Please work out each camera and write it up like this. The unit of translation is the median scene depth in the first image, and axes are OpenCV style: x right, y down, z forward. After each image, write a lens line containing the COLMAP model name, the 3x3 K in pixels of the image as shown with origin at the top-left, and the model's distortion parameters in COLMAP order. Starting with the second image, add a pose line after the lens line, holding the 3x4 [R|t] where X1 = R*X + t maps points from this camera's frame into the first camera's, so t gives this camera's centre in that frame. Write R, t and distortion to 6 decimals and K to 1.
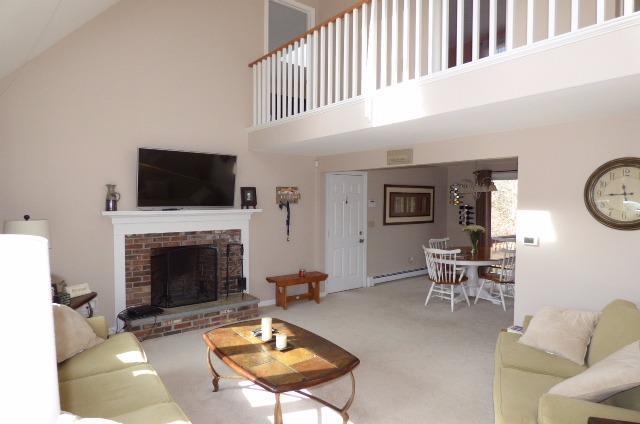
lens RADIAL K [[379.6, 0, 315.8], [0, 379.6, 211.4], [0, 0, 1]] dist [-0.015385, -0.002680]
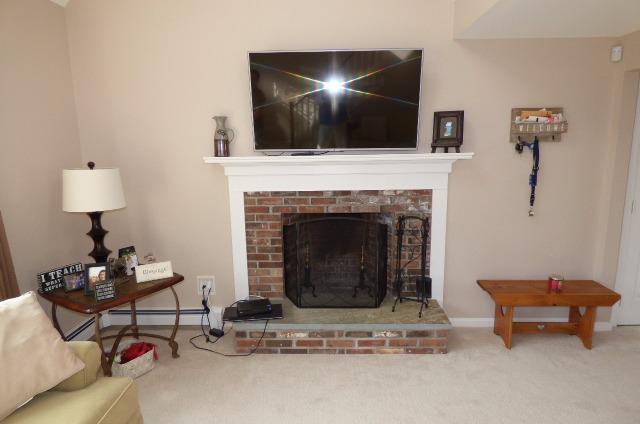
lens RADIAL K [[379.6, 0, 320.1], [0, 379.6, 213.6], [0, 0, 1]] dist [-0.015385, -0.002680]
pose [[0.780033, 0.091751, -0.618976, 0.023413], [-0.002311, 0.989607, 0.143777, 0.002263], [0.625735, -0.110720, 0.772138, 0.500520]]
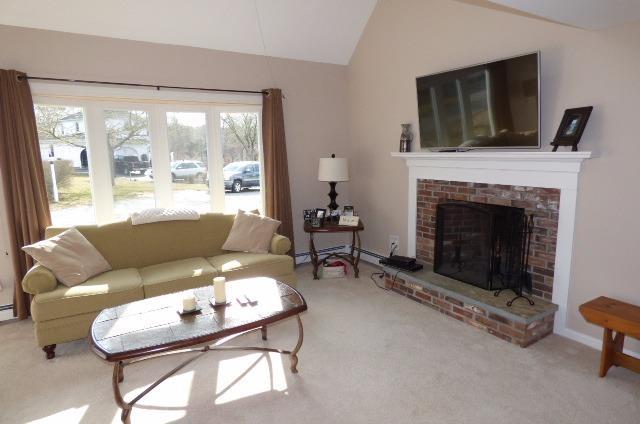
lens RADIAL K [[379.6, 0, 319.0], [0, 379.6, 211.3], [0, 0, 1]] dist [-0.015385, -0.002680]
pose [[-0.091051, 0.157396, -0.983329, 0.393095], [-0.015260, 0.987094, 0.159411, -0.002422], [0.995729, 0.029520, -0.087474, 0.760554]]
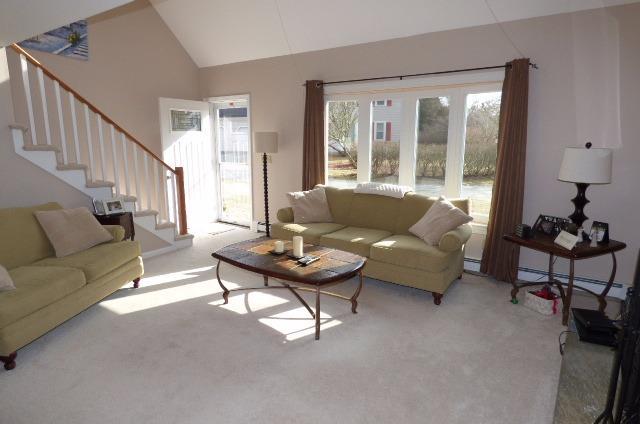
lens RADIAL K [[379.6, 0, 319.4], [0, 379.6, 211.9], [0, 0, 1]] dist [-0.015385, -0.002680]
pose [[-0.951007, 0.059867, -0.303319, 0.080223], [-0.010144, 0.974503, 0.224145, -0.016500], [0.309004, 0.216240, -0.926152, 1.178962]]
